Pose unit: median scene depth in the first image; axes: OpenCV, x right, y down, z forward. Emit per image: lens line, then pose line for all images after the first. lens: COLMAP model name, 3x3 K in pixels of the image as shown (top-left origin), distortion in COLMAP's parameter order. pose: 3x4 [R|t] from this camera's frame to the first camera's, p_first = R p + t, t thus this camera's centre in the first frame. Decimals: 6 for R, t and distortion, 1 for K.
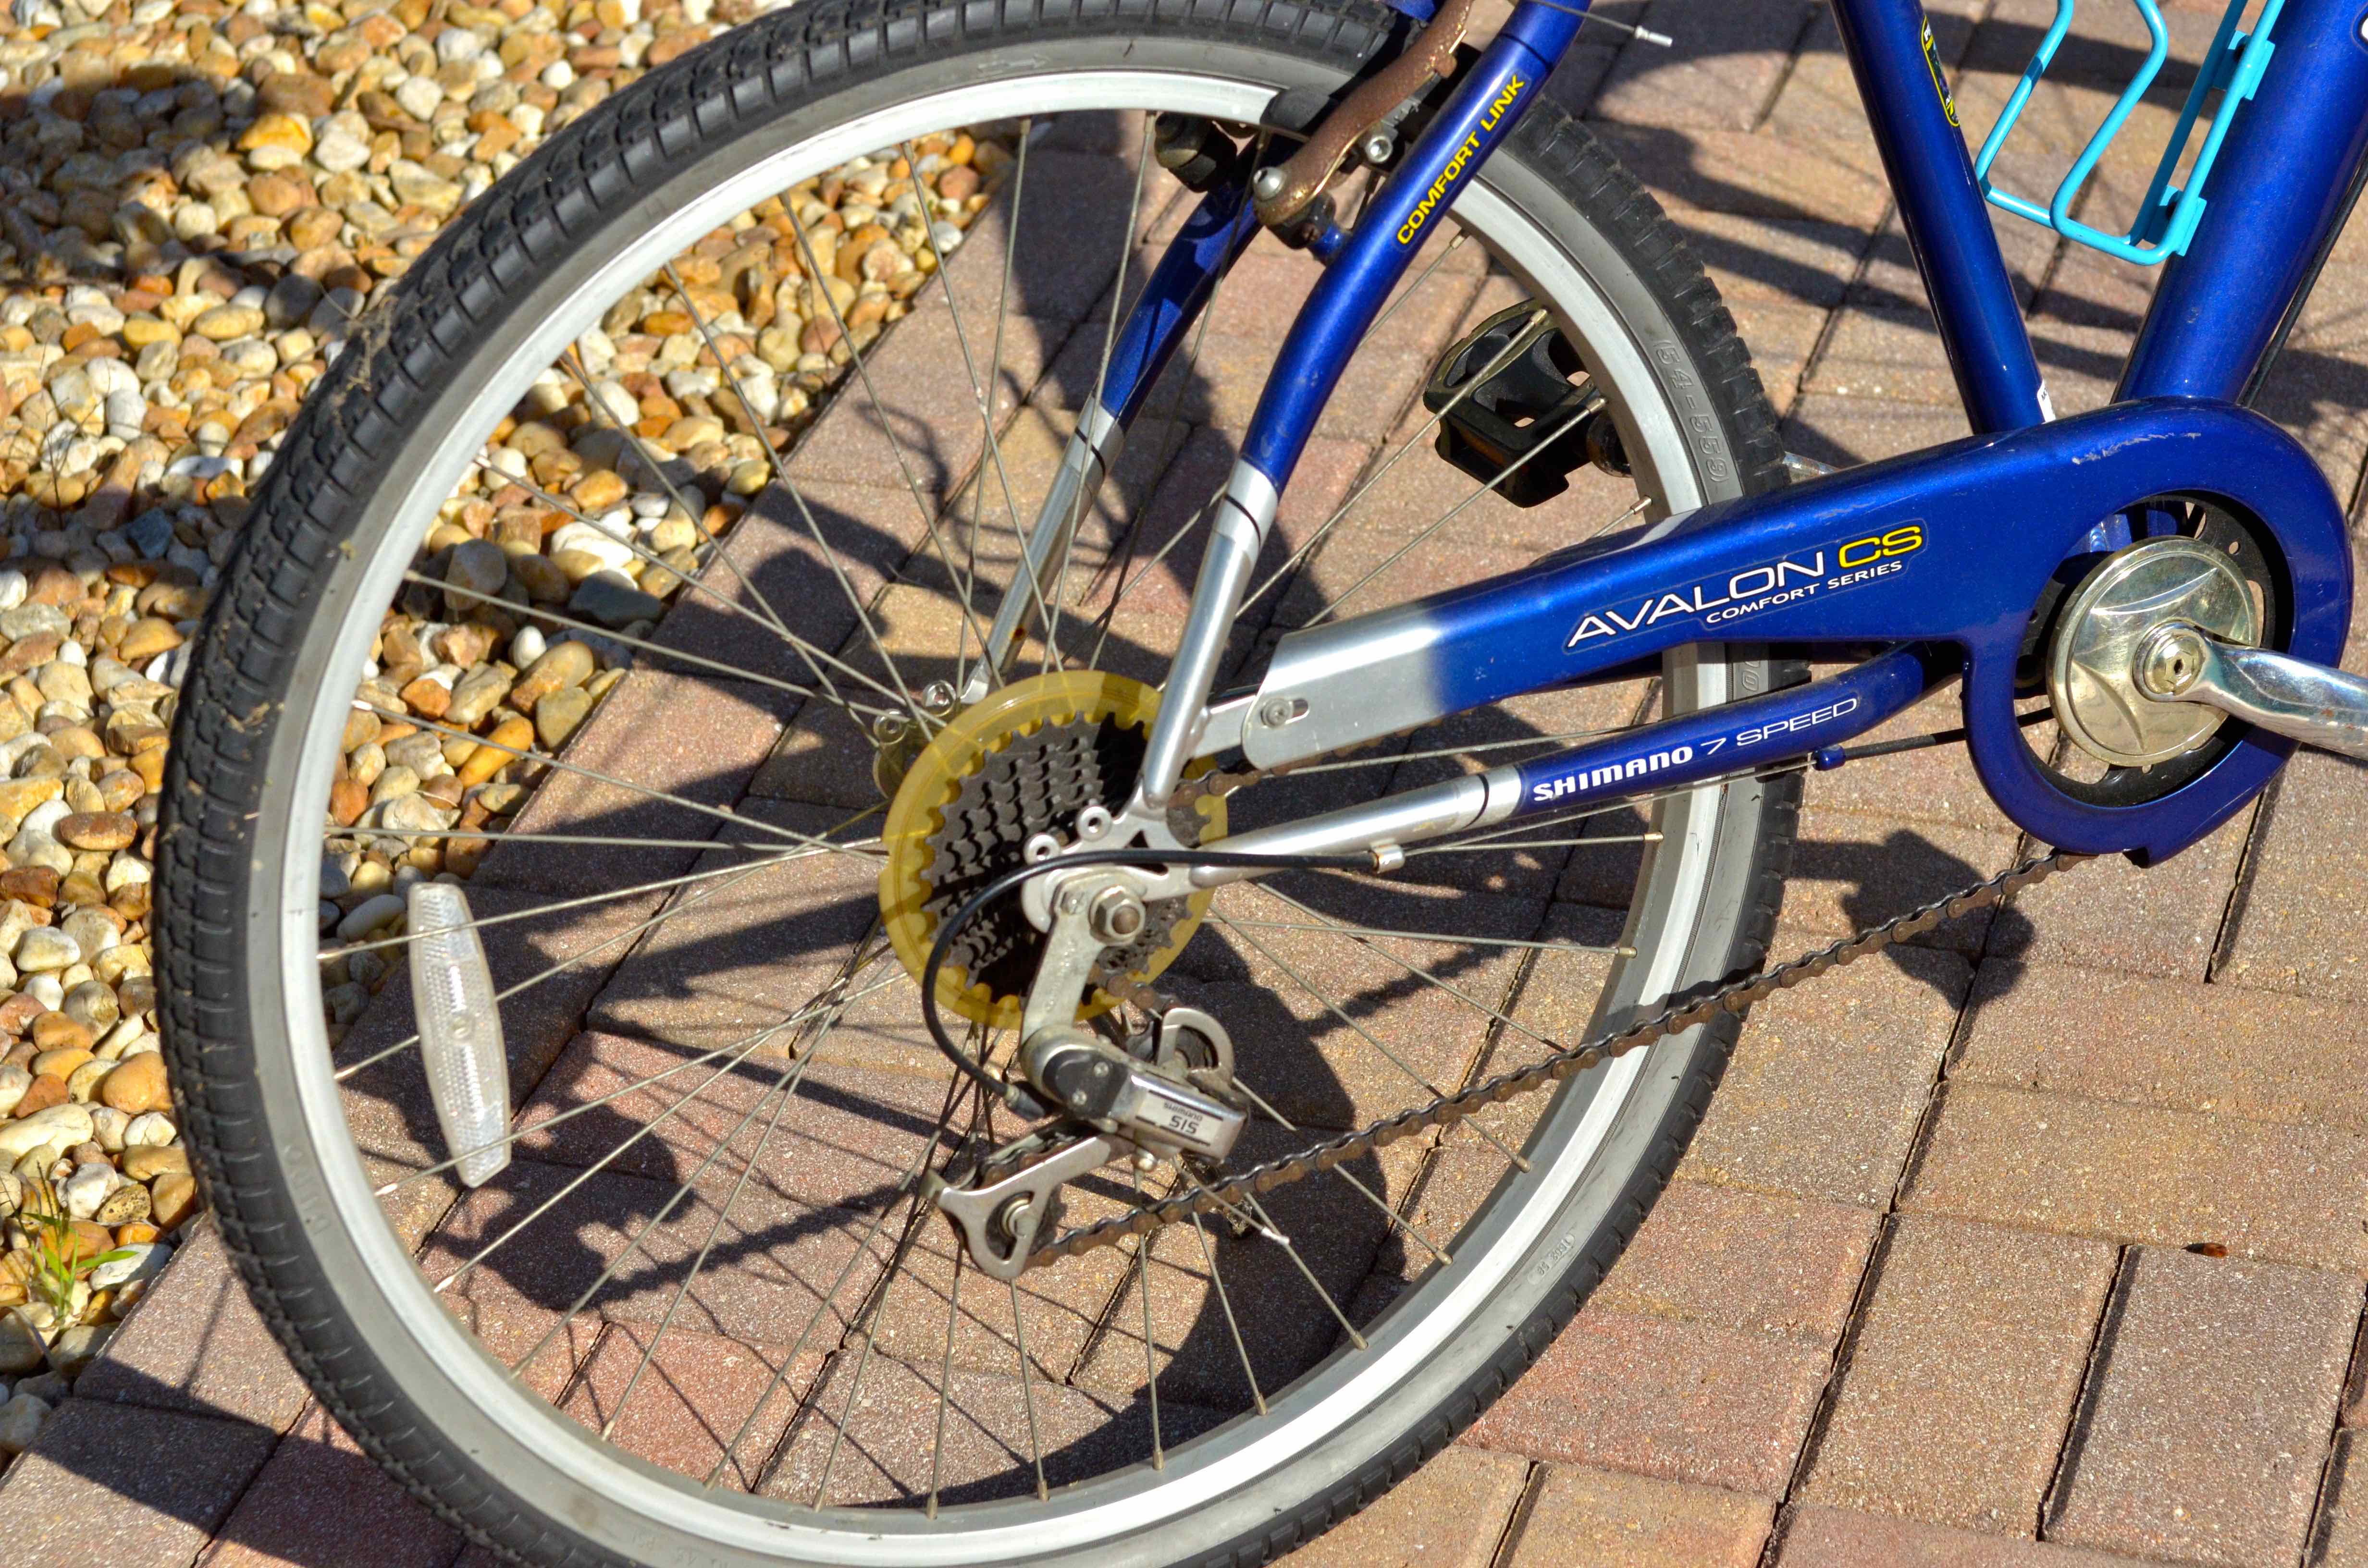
lens RADIAL K [[5924.4, 0, 1184.4], [0, 5924.4, 784.4], [0, 0, 1]] dist [0.102351, 0.000000]
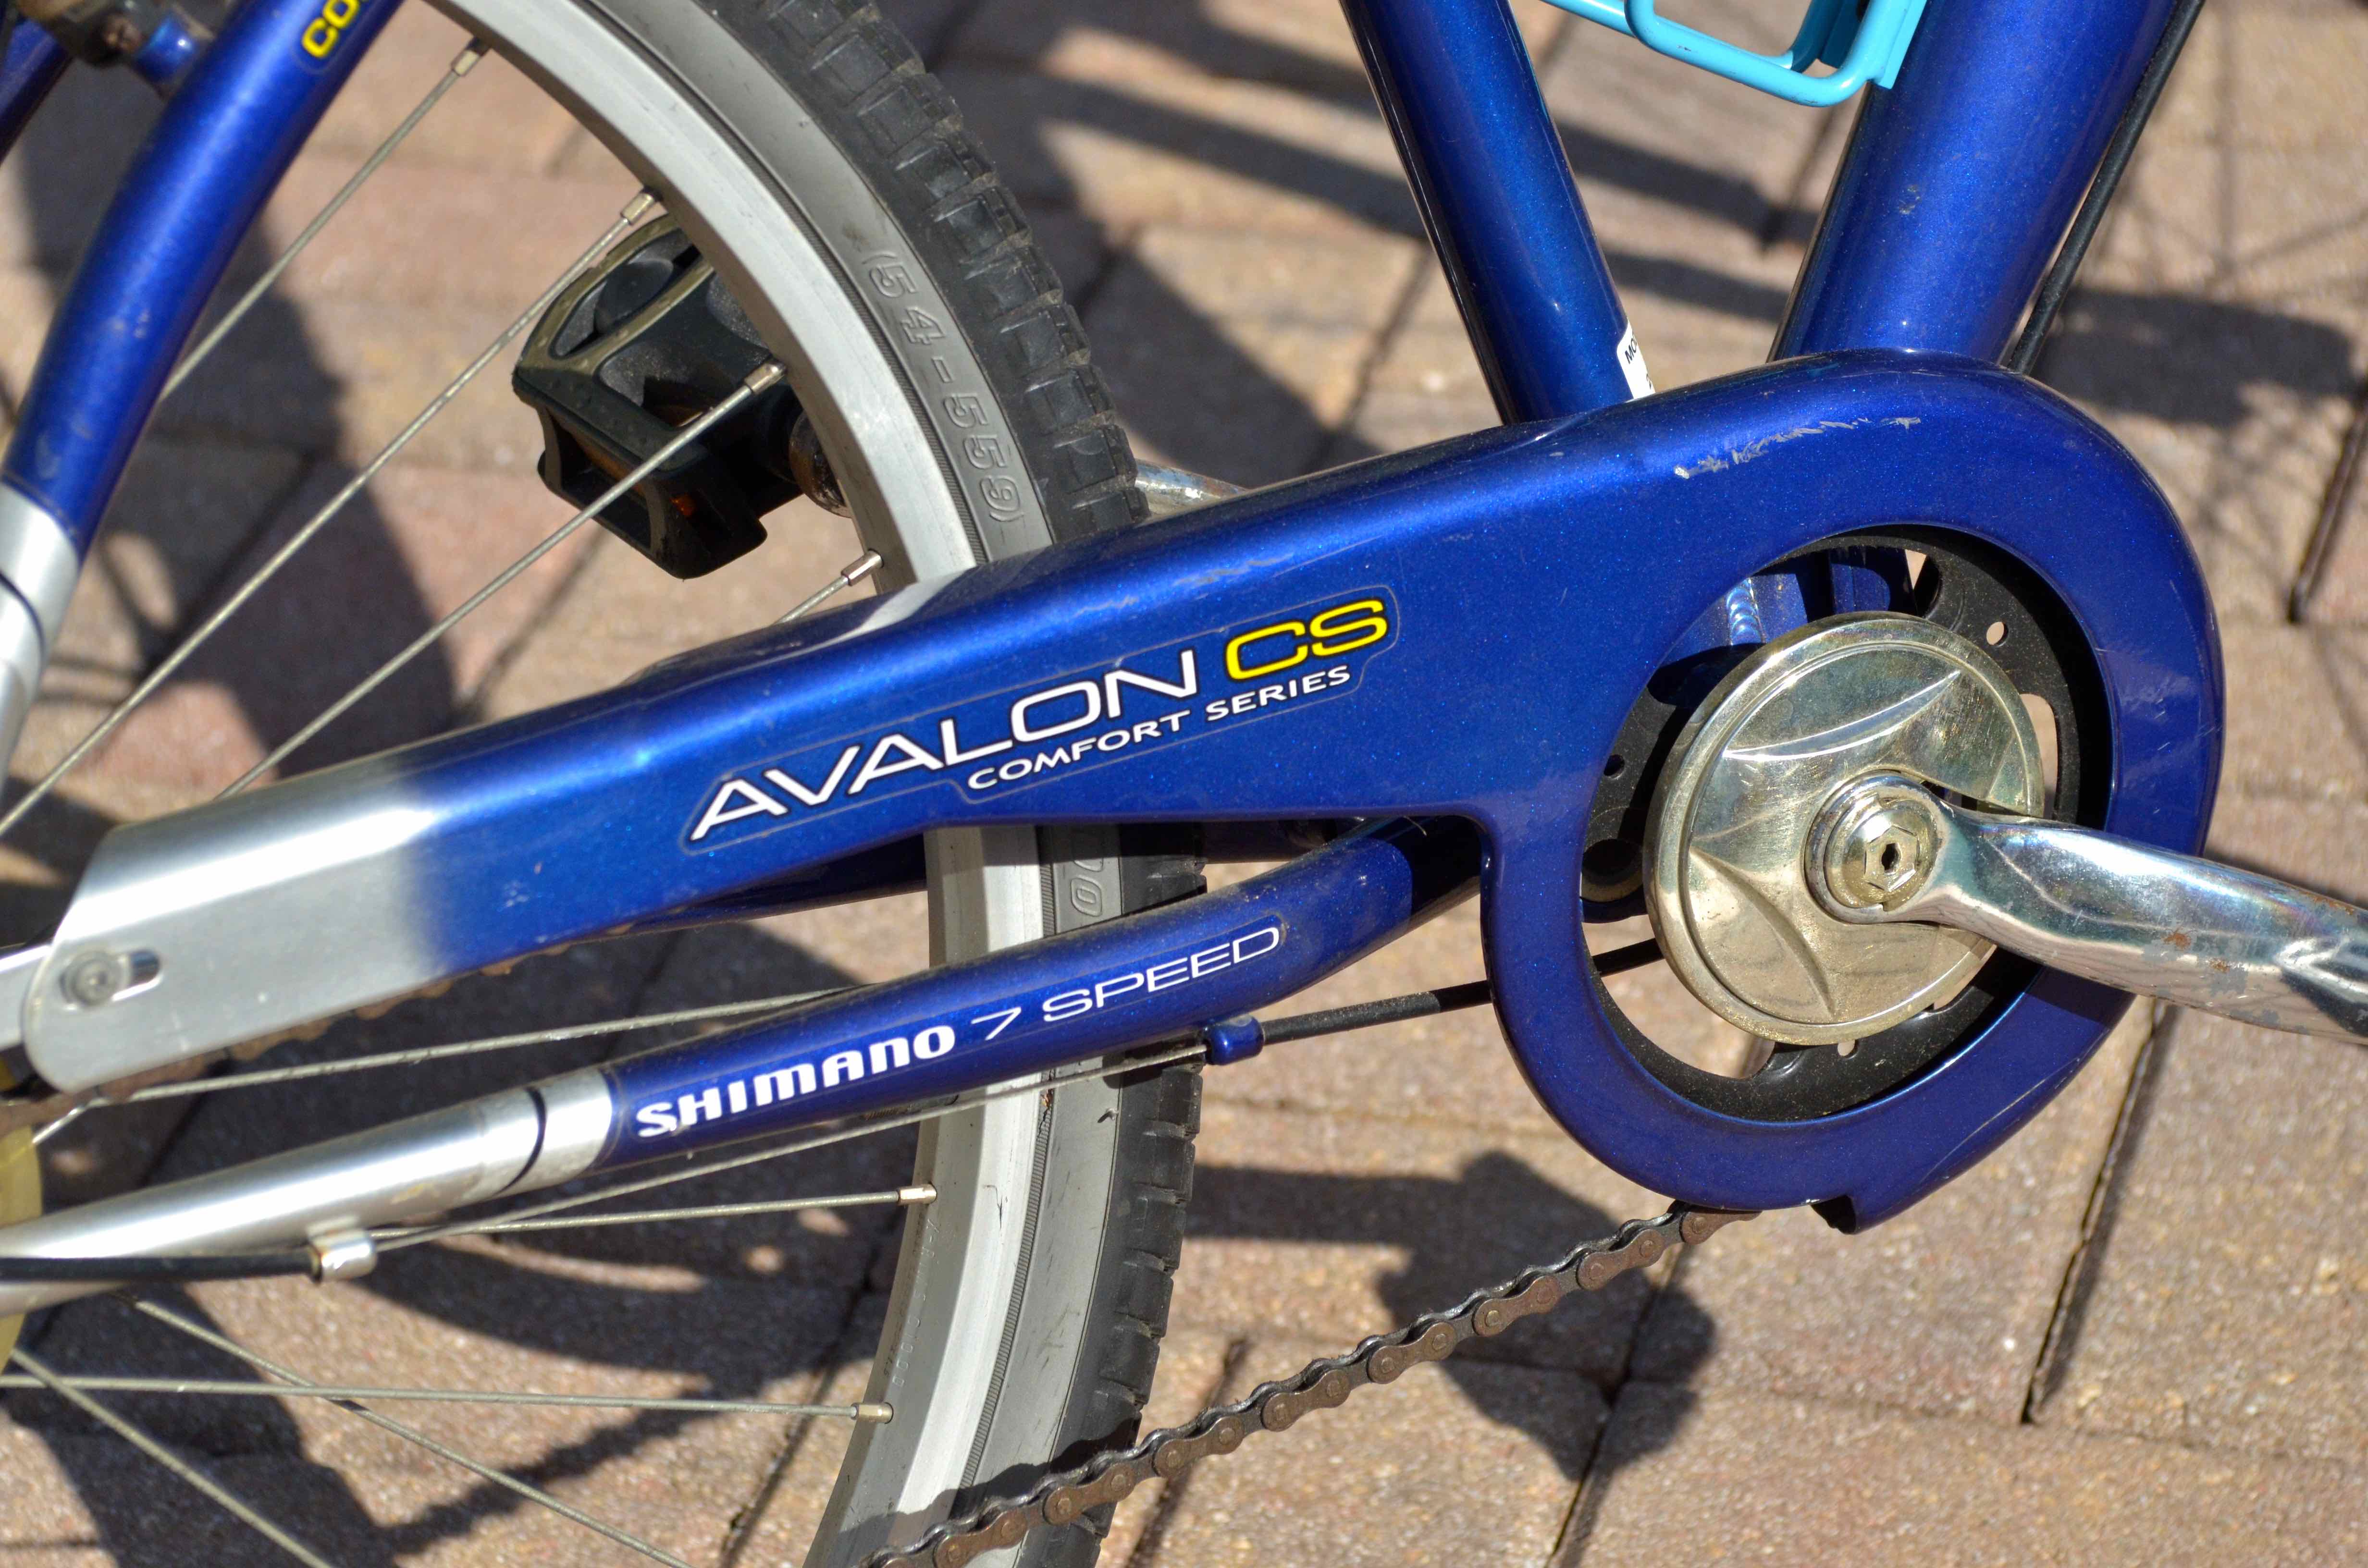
lens RADIAL K [[8408.2, 0, 1183.3], [0, 8408.2, 778.4], [0, 0, 1]] dist [0.368244, 0.000000]
pose [[0.999260, -0.016308, 0.034847, 0.077449], [0.017306, 0.999444, -0.028512, -0.006394], [-0.034363, 0.029093, 0.998986, 0.246856]]
